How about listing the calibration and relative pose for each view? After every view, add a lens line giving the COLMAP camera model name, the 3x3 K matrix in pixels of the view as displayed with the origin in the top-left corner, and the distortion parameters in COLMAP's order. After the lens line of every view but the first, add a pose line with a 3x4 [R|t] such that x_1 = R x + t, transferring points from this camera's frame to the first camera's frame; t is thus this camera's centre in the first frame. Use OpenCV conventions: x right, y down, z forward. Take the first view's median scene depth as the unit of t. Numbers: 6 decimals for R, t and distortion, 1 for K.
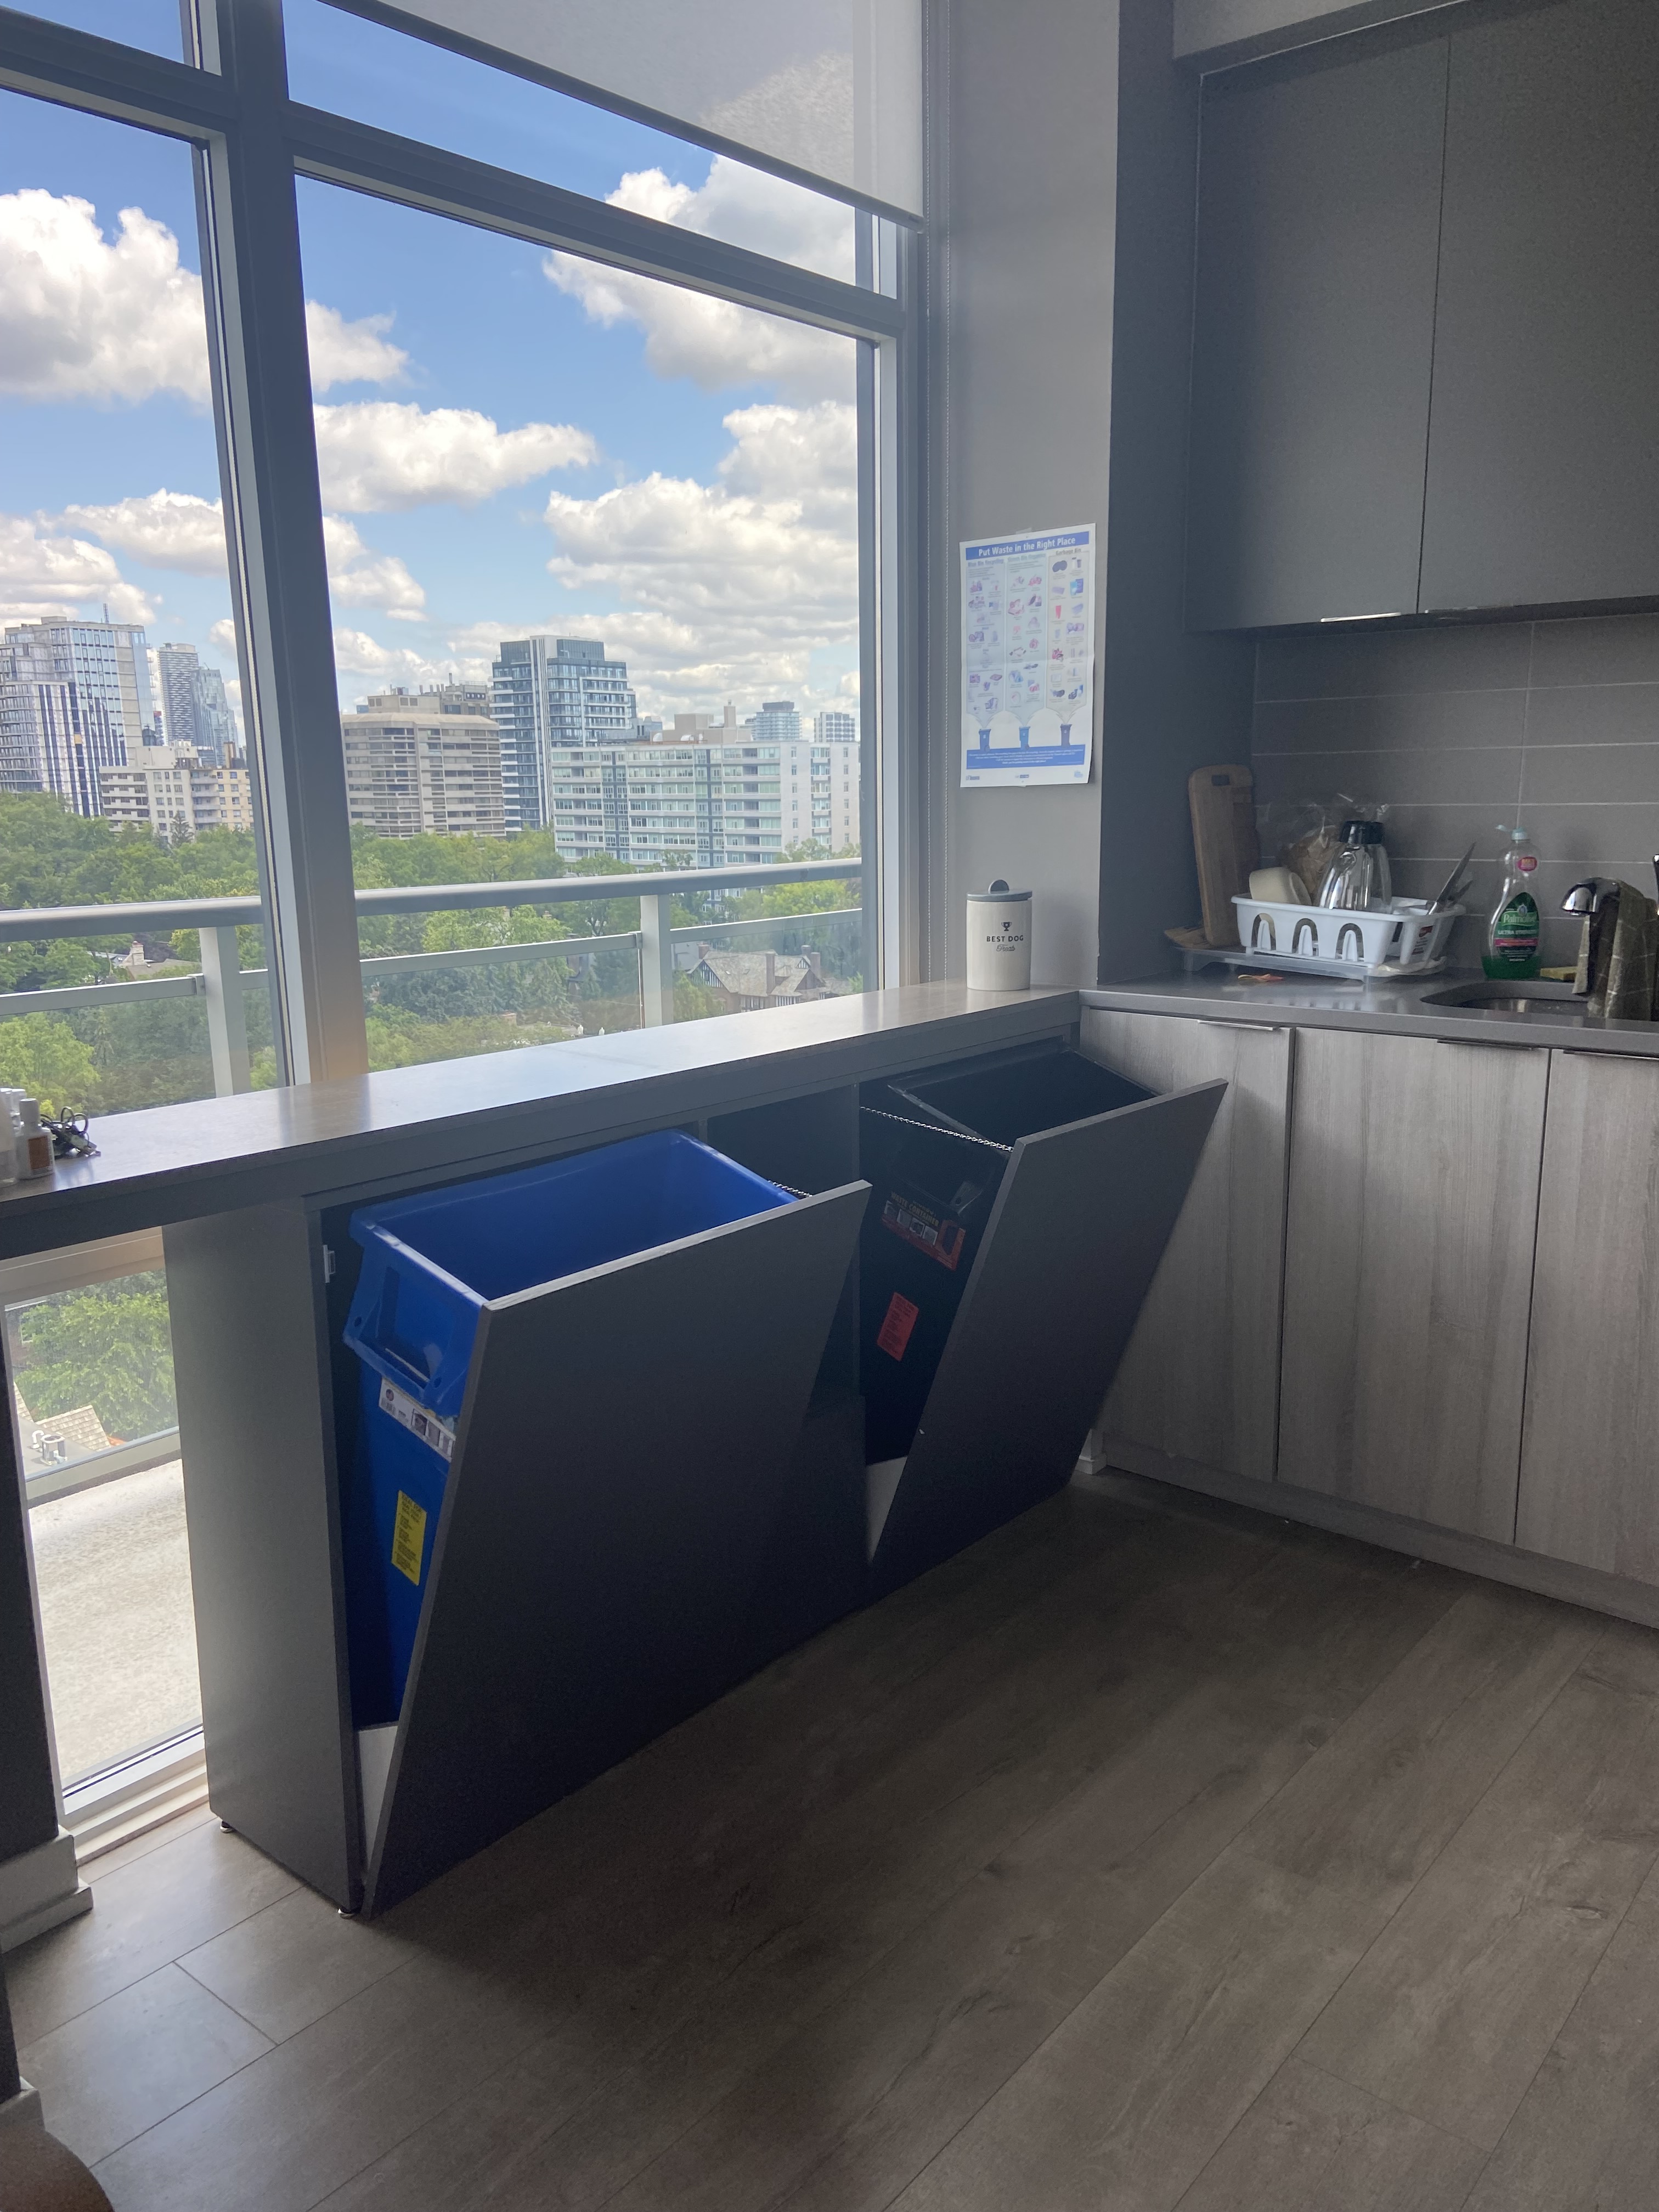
lens RADIAL K [[1664.9, 0, 819.4], [0, 1664.9, 1127.5], [0, 0, 1]] dist [0.072856, -0.065562]
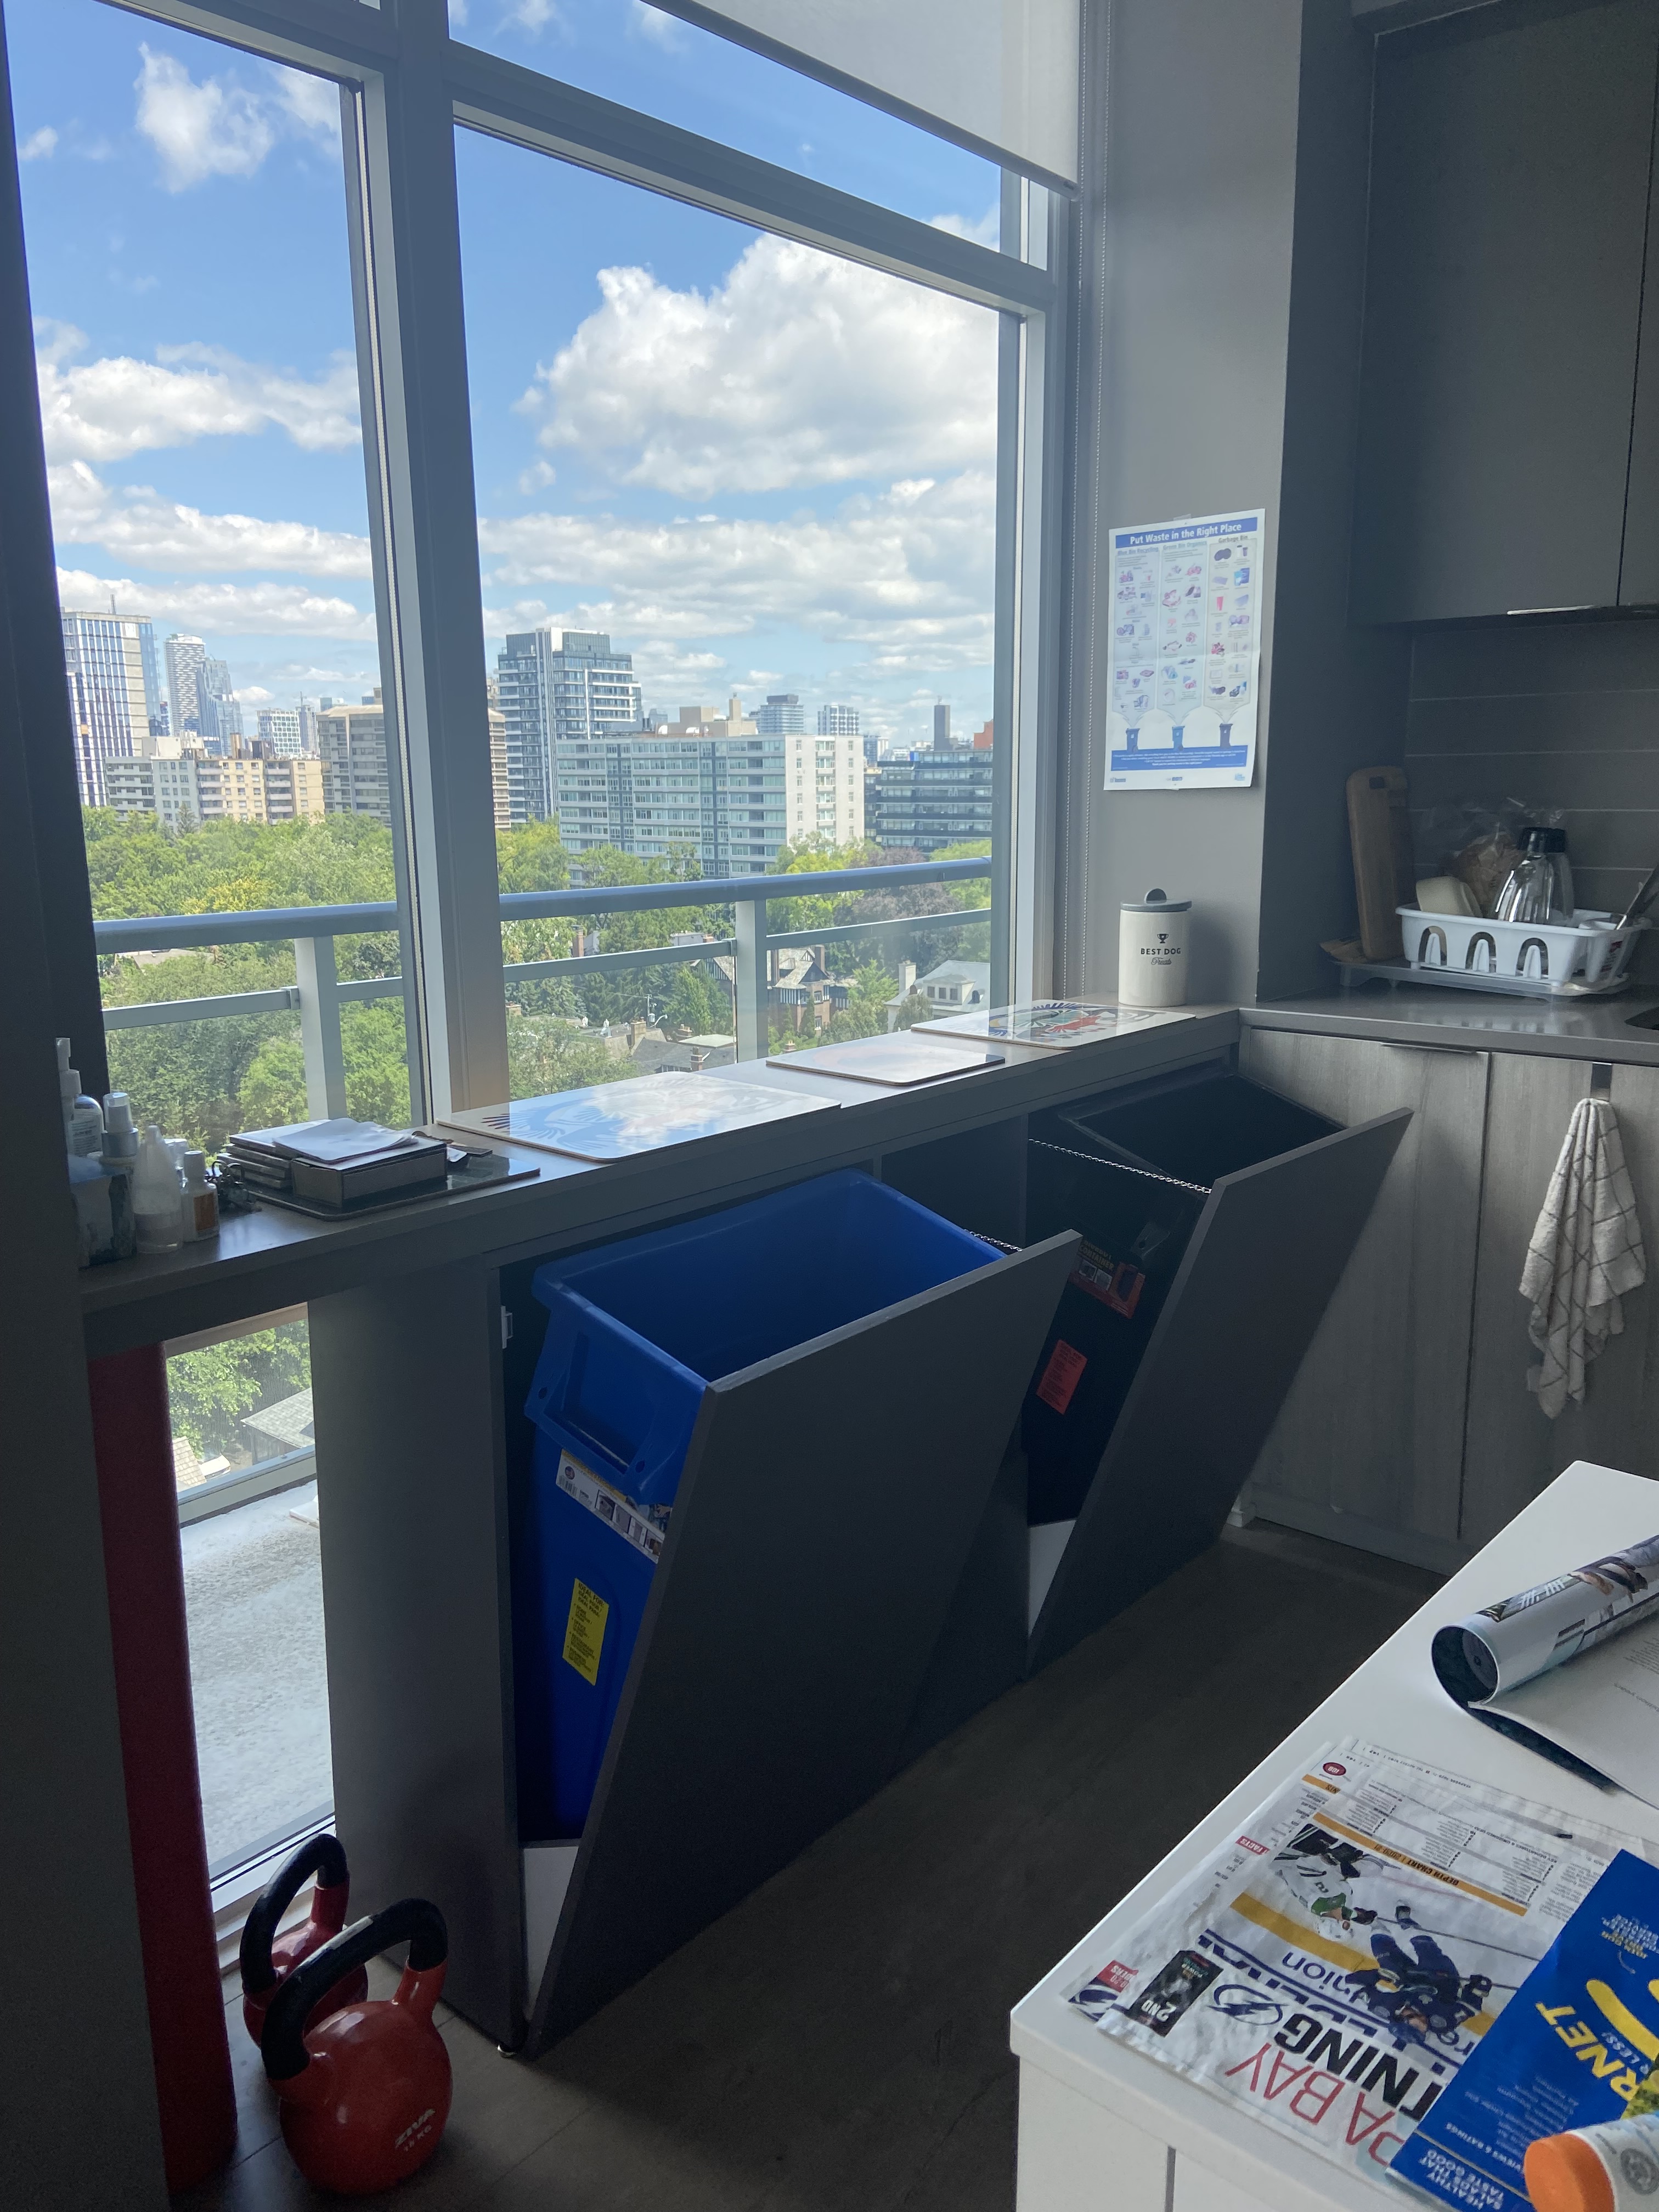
lens RADIAL K [[1664.9, 0, 807.3], [0, 1664.9, 1100.7], [0, 0, 1]] dist [0.072856, -0.065562]
pose [[0.999970, 0.005974, -0.004912, -0.080106], [-0.006029, 0.999918, -0.011317, -0.018817], [0.004844, 0.011346, 0.999924, 0.067378]]
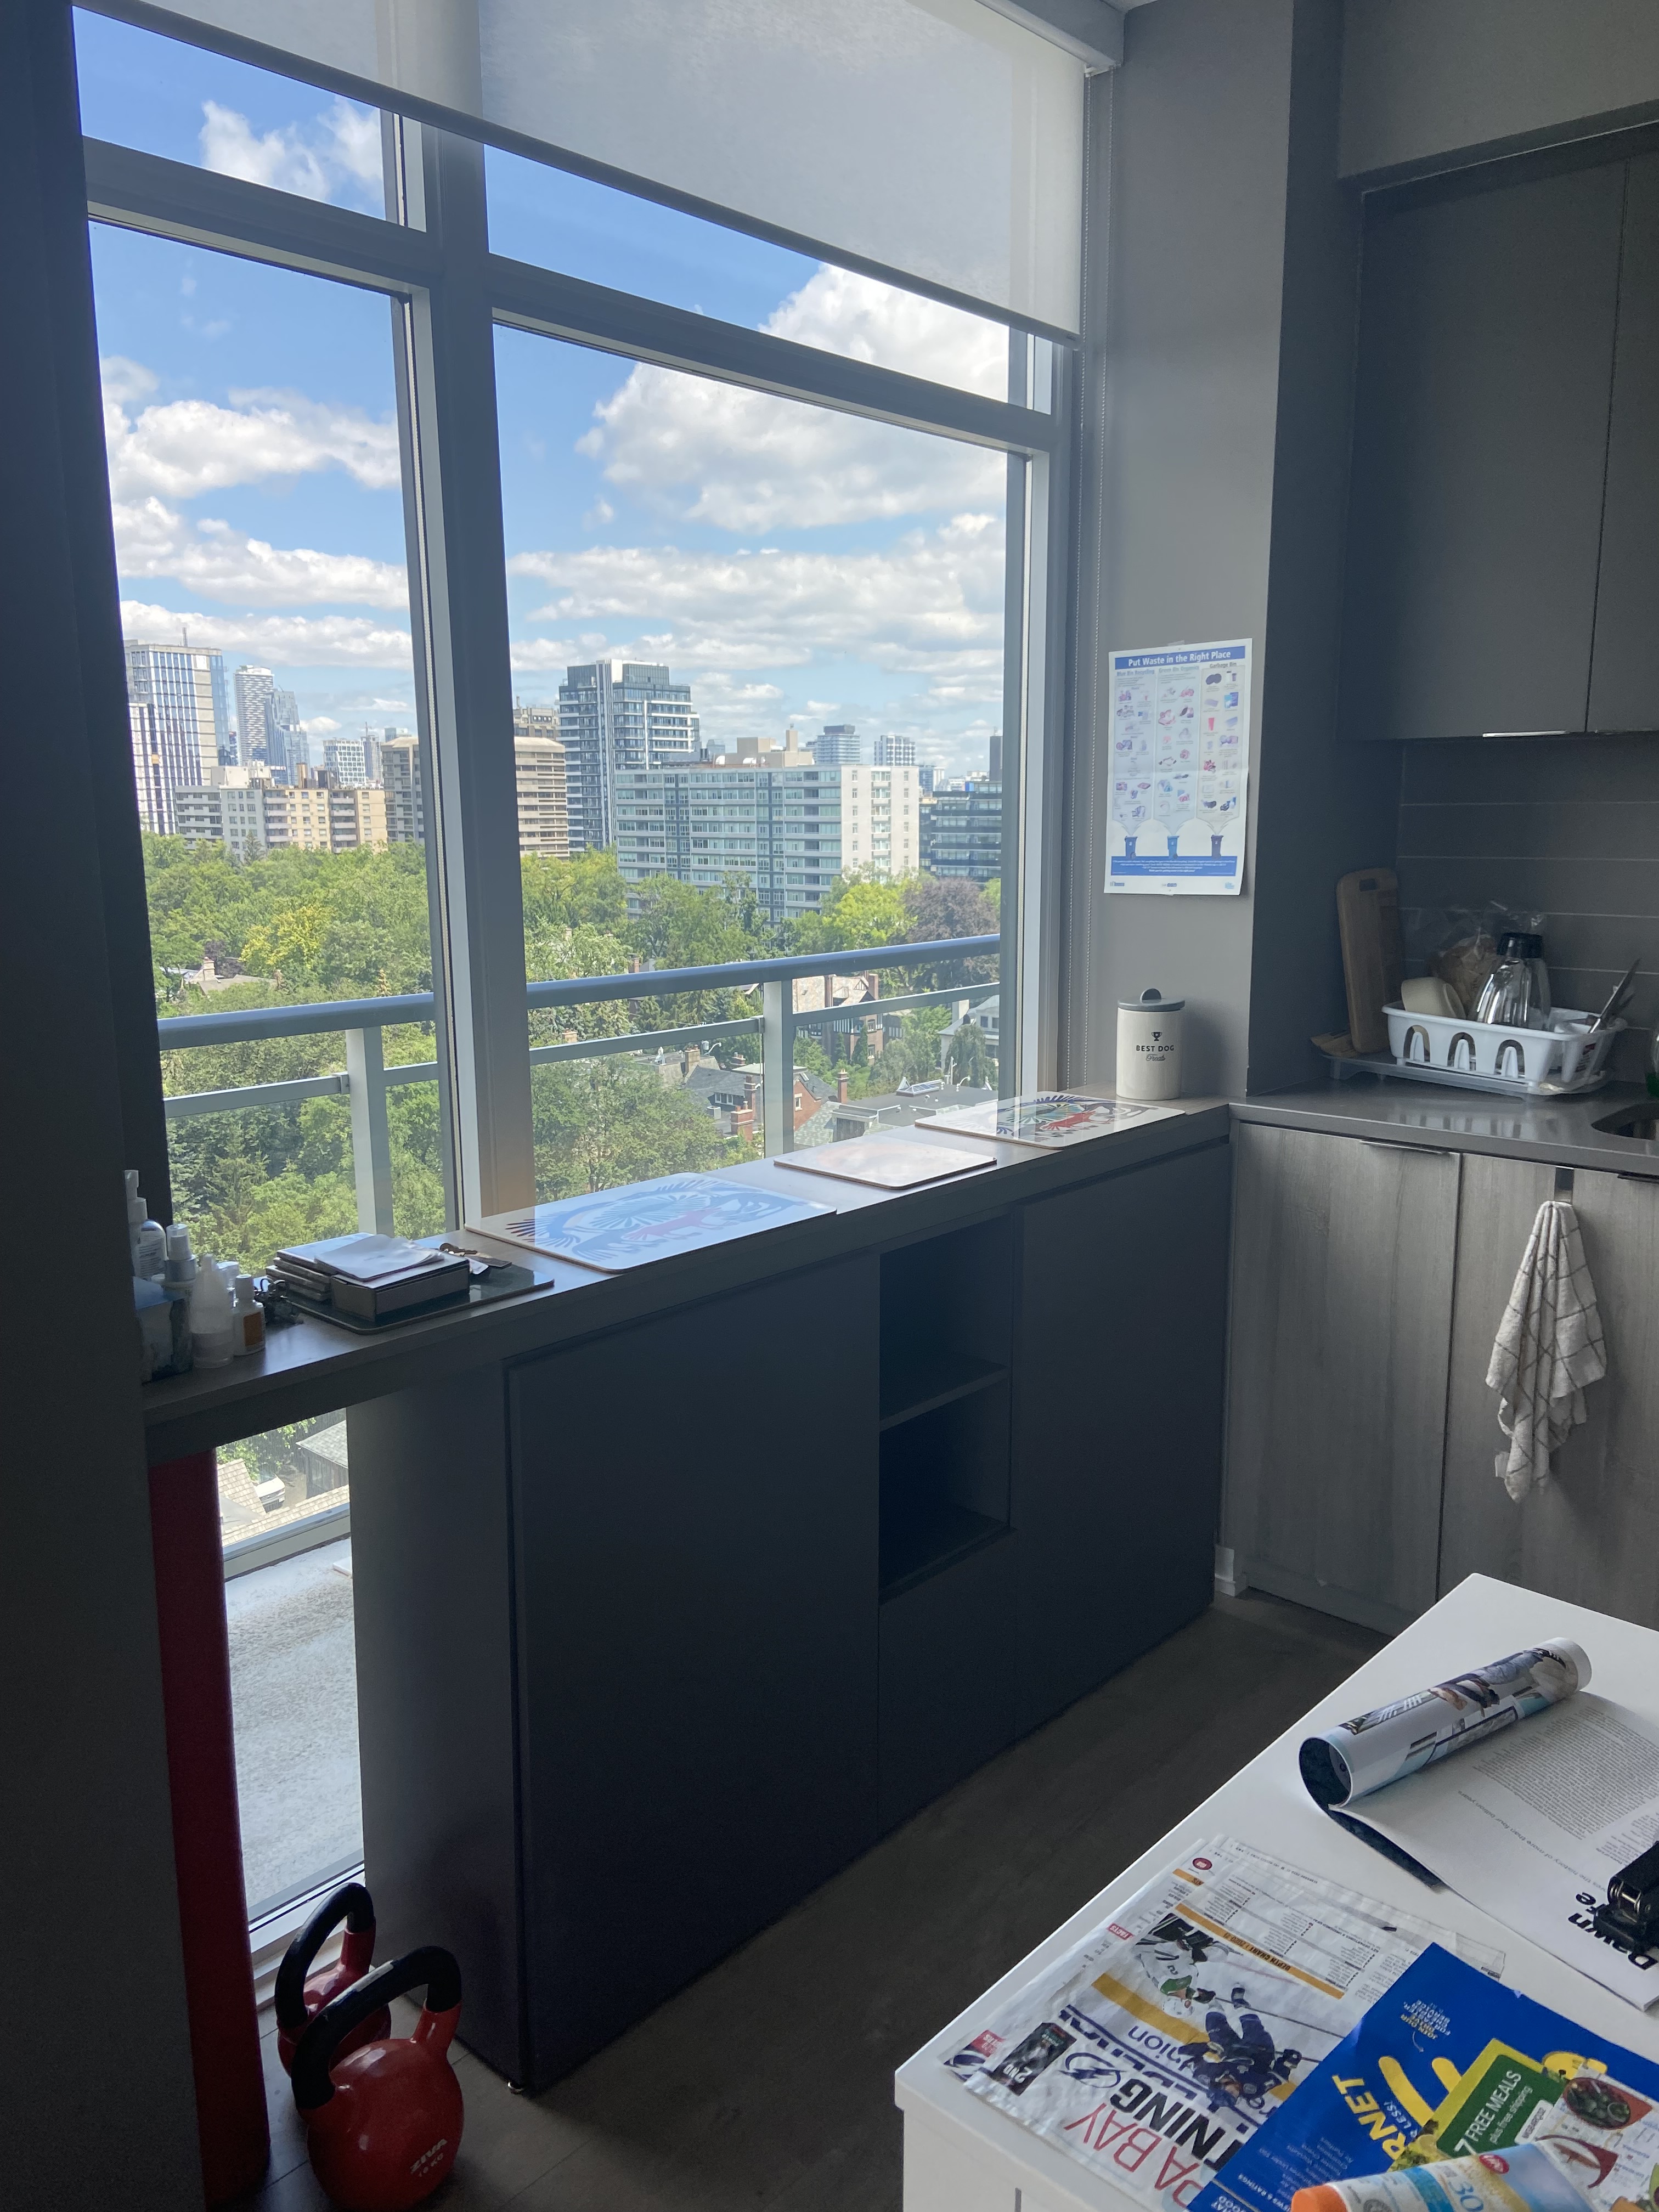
lens RADIAL K [[1664.9, 0, 814.2], [0, 1664.9, 1091.5], [0, 0, 1]] dist [0.072856, -0.065562]
pose [[0.999325, 0.013878, -0.034004, -0.055296], [-0.014943, 0.999399, -0.031286, -0.054769], [0.033549, 0.031773, 0.998932, 0.007154]]
